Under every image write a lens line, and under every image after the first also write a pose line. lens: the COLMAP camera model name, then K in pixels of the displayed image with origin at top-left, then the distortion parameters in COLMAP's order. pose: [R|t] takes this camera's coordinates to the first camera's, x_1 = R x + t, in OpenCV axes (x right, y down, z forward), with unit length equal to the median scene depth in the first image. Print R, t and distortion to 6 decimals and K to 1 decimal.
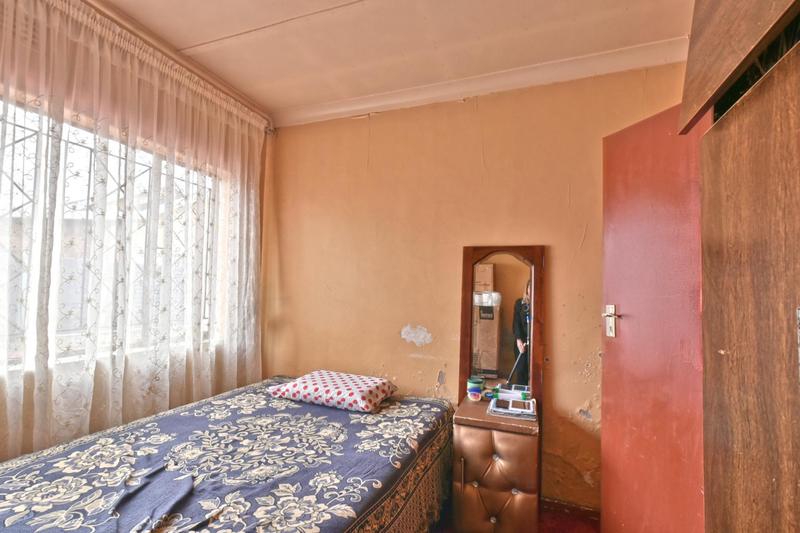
lens RADIAL K [[360.5, 0, 411.4], [0, 360.5, 273.6], [0, 0, 1]] dist [0.000296, -0.000045]
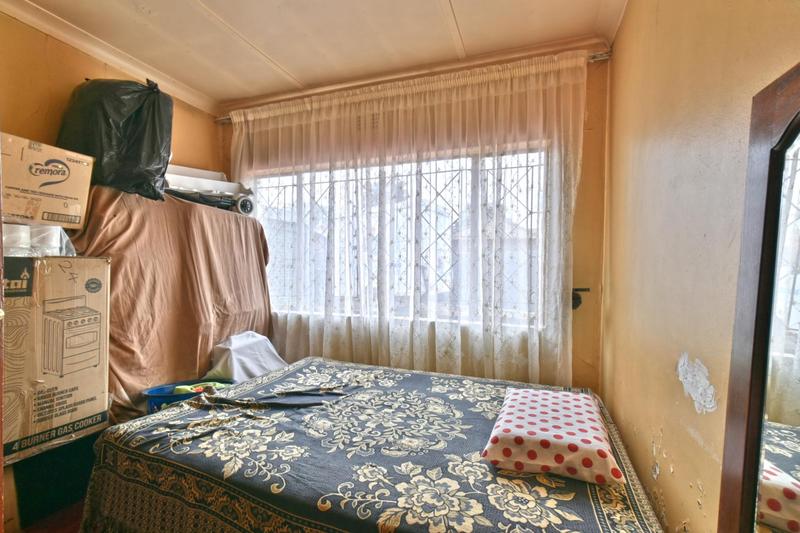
lens RADIAL K [[360.5, 0, 398.8], [0, 360.5, 273.3], [0, 0, 1]] dist [0.000296, -0.000045]
pose [[-0.006529, -0.012195, -0.999904, 0.568497], [0.030538, 0.999457, -0.012389, 0.068805], [0.999512, -0.030616, -0.006153, 0.970826]]
